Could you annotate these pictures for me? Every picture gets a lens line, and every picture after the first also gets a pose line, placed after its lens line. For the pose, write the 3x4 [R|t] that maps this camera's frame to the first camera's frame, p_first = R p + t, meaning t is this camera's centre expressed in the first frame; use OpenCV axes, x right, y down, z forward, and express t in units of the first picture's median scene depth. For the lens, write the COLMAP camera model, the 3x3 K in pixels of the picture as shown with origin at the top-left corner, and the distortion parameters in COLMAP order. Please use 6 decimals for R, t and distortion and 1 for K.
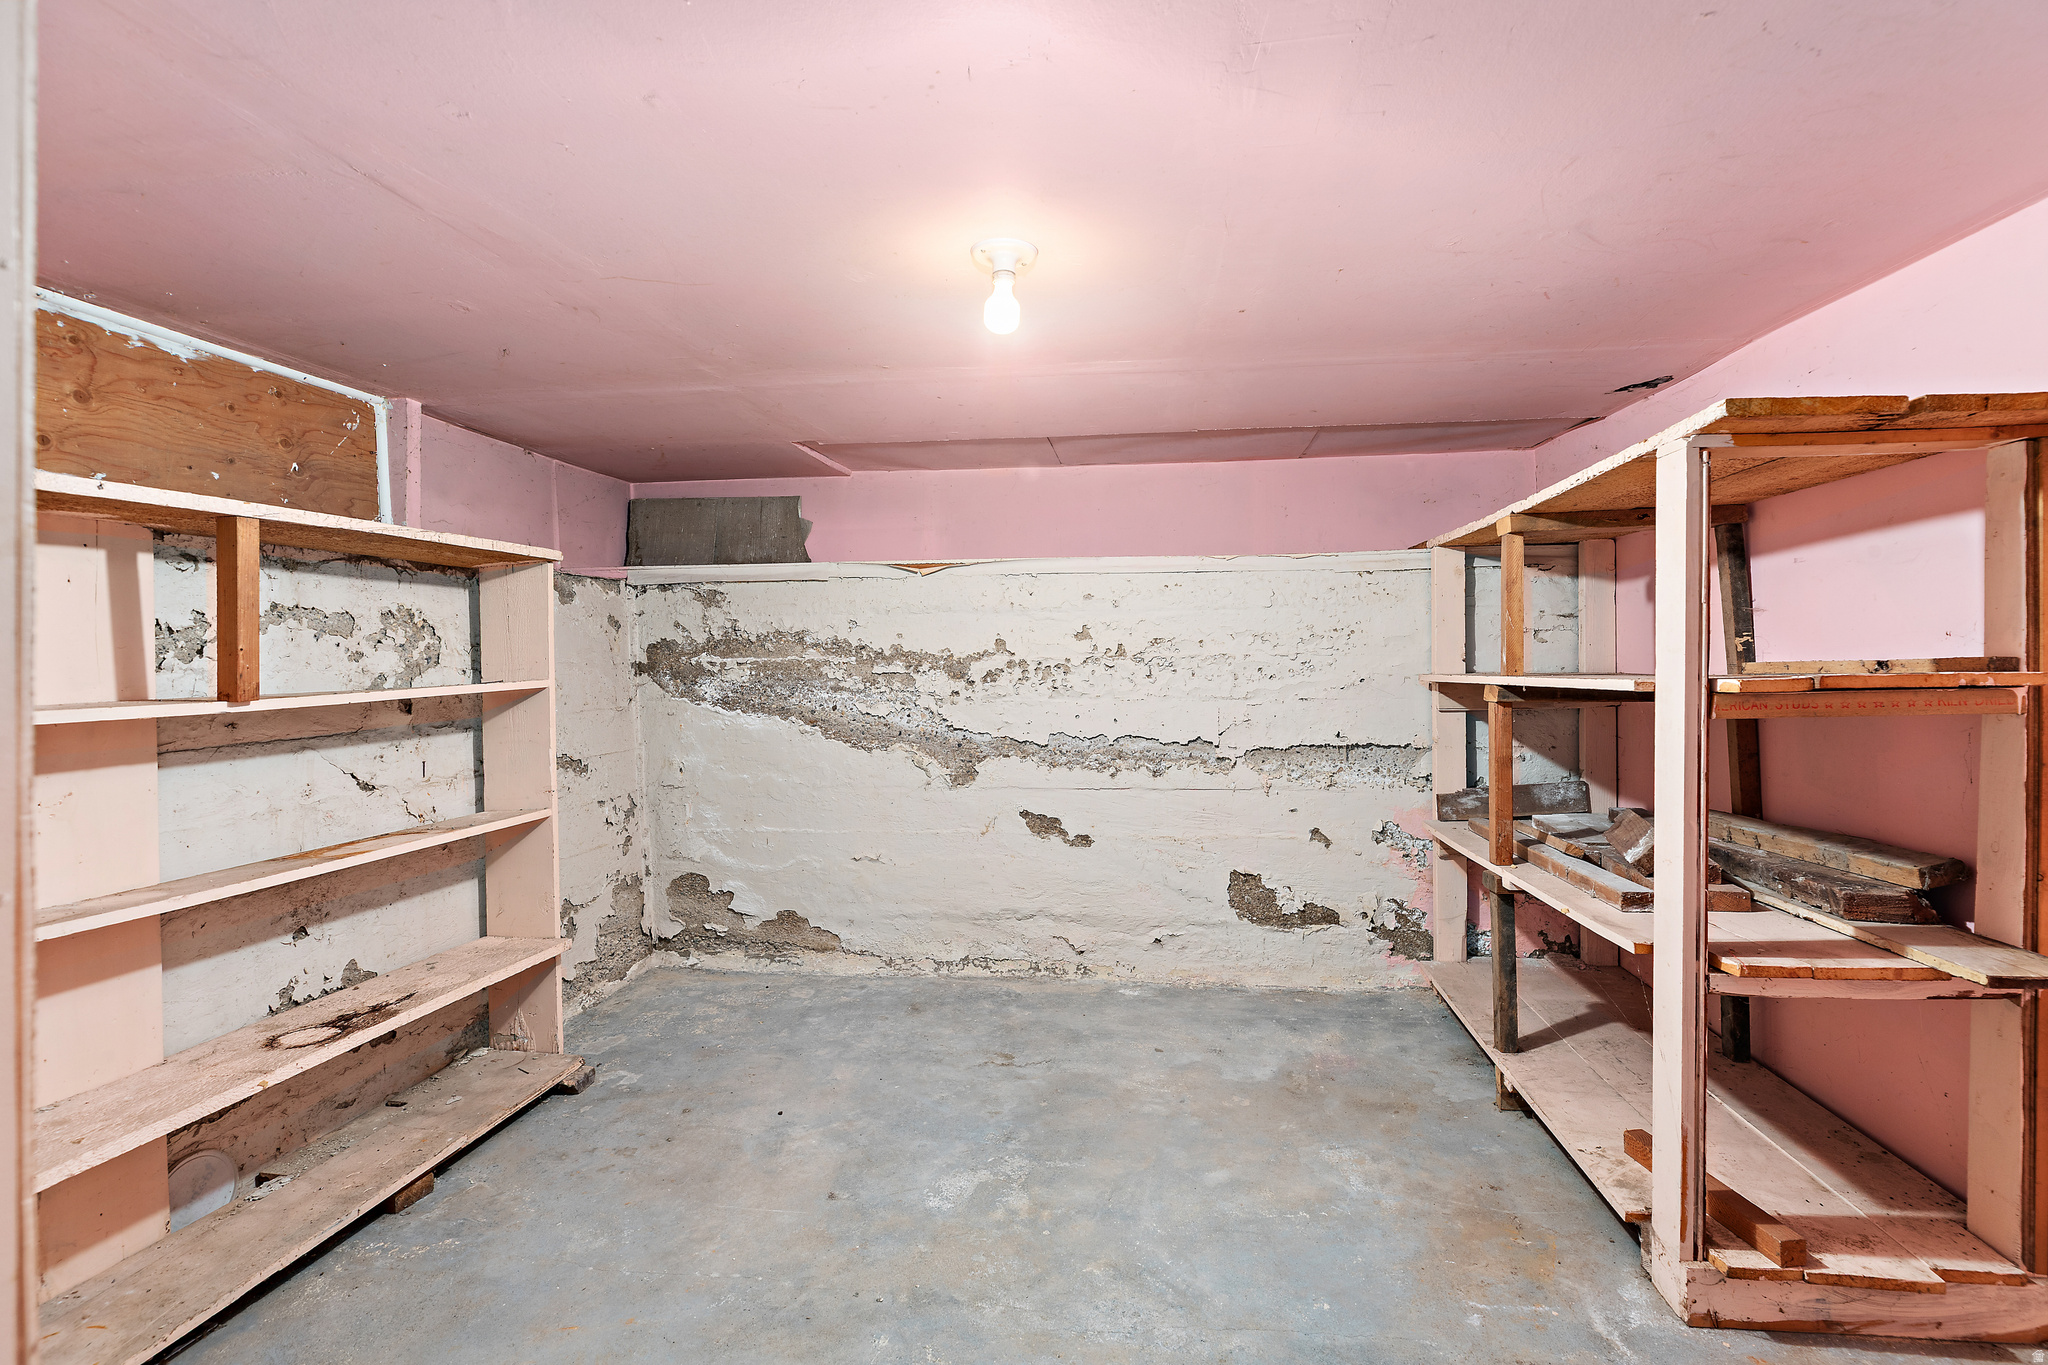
lens RADIAL K [[982.2, 0, 1041.6], [0, 982.2, 645.5], [0, 0, 1]] dist [0.001665, 0.000642]
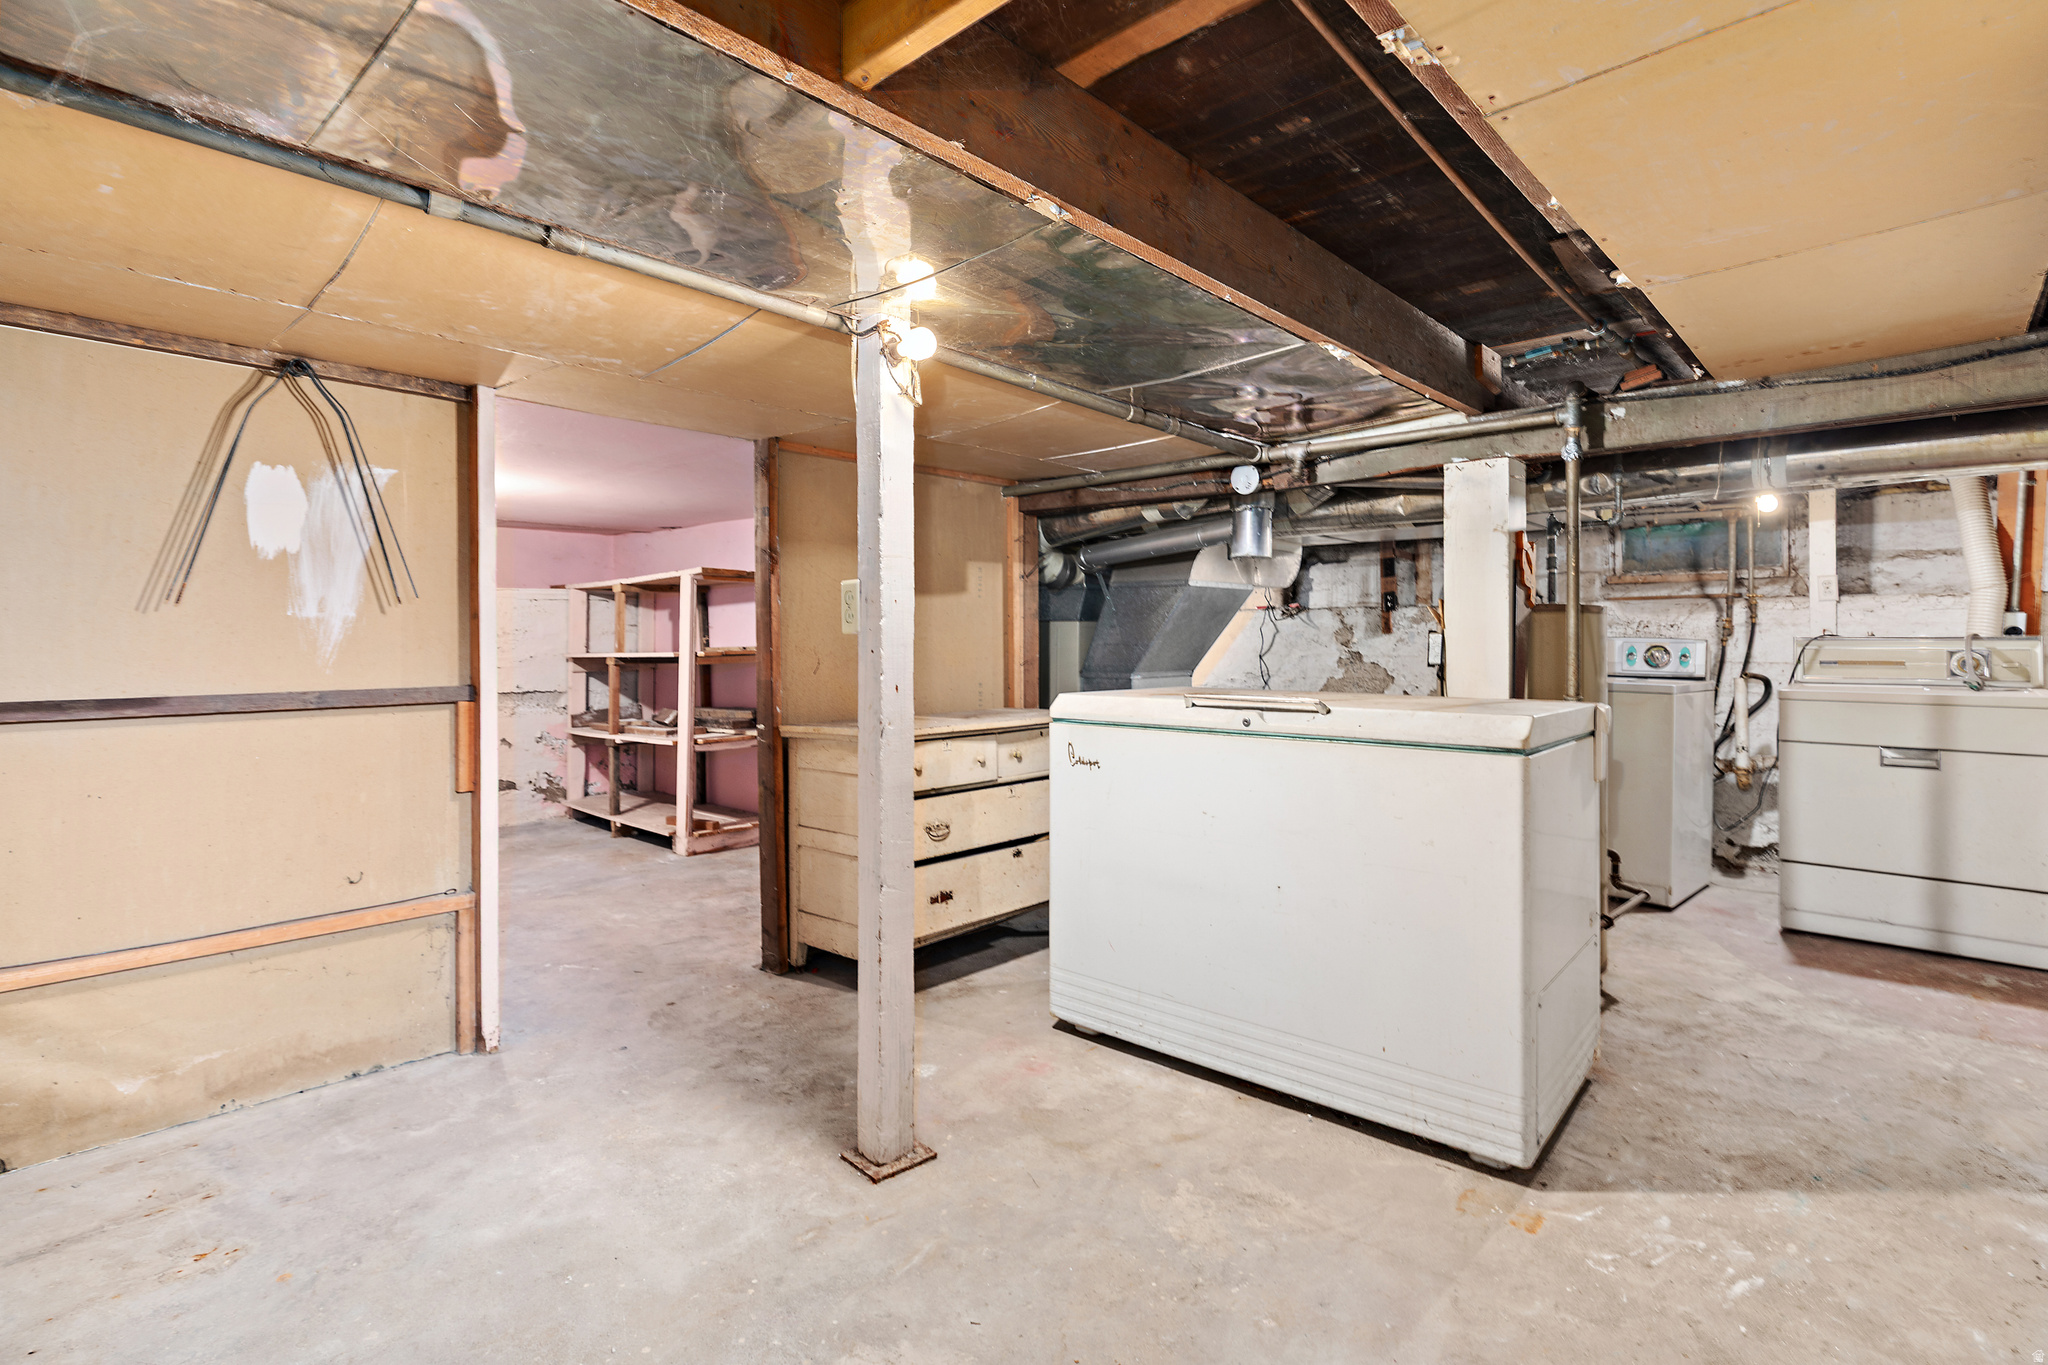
lens RADIAL K [[982.2, 0, 1041.6], [0, 982.2, 645.5], [0, 0, 1]] dist [0.001665, 0.000642]
pose [[0.584029, 0.002936, 0.811728, -0.823518], [-0.014415, 0.999873, 0.006755, -0.017549], [-0.811605, -0.015646, 0.583997, -1.163051]]
